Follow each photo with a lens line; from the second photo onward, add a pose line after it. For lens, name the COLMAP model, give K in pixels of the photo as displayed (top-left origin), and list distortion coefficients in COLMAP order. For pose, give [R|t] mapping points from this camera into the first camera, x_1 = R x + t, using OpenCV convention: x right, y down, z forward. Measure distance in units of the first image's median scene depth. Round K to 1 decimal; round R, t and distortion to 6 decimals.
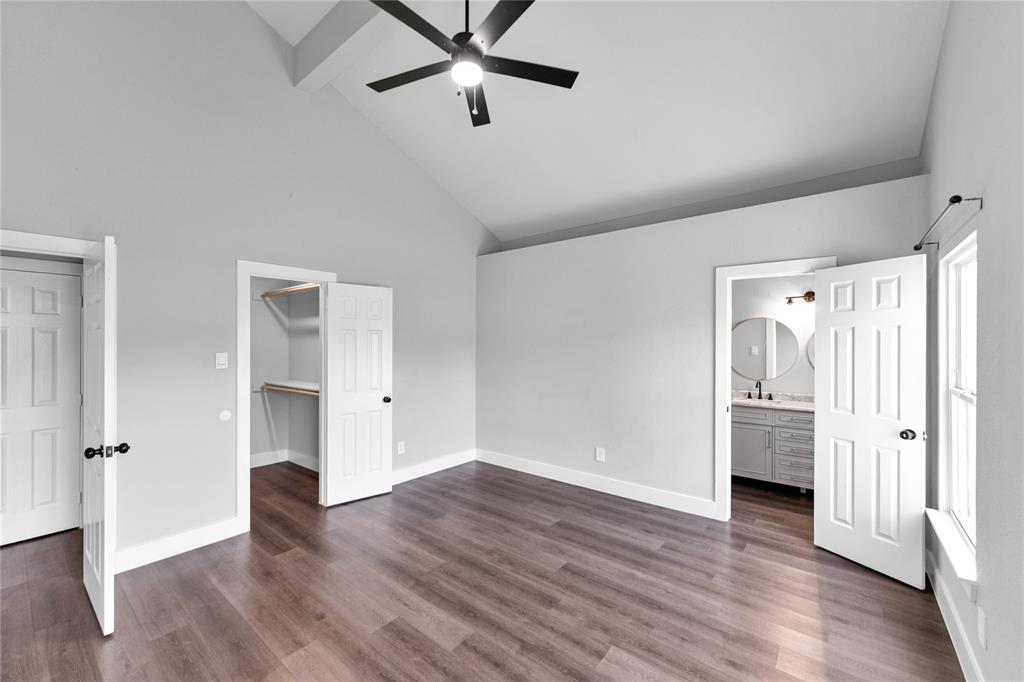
lens RADIAL K [[413.5, 0, 512.0], [0, 413.5, 341.0], [0, 0, 1]] dist [0.001879, 0.000145]
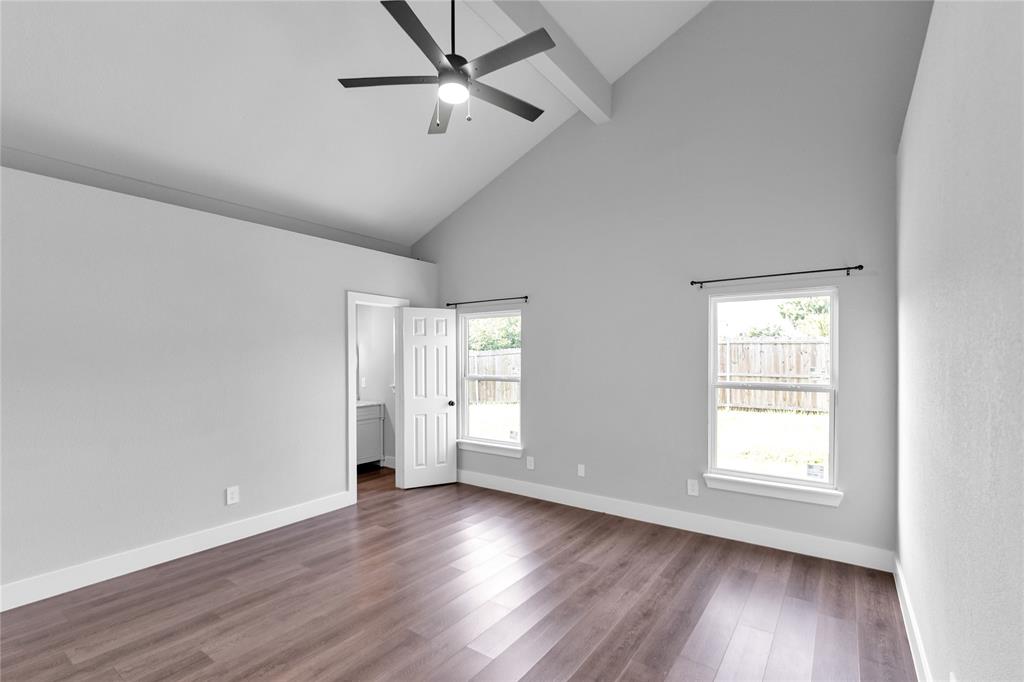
lens RADIAL K [[459.1, 0, 510.8], [0, 459.1, 360.7], [0, 0, 1]] dist [0.000993, 0.000083]
pose [[-0.055544, -0.006381, 0.998436, -0.841076], [0.003724, 0.999971, 0.006598, 0.012862], [-0.998449, 0.004084, -0.055518, 0.617647]]
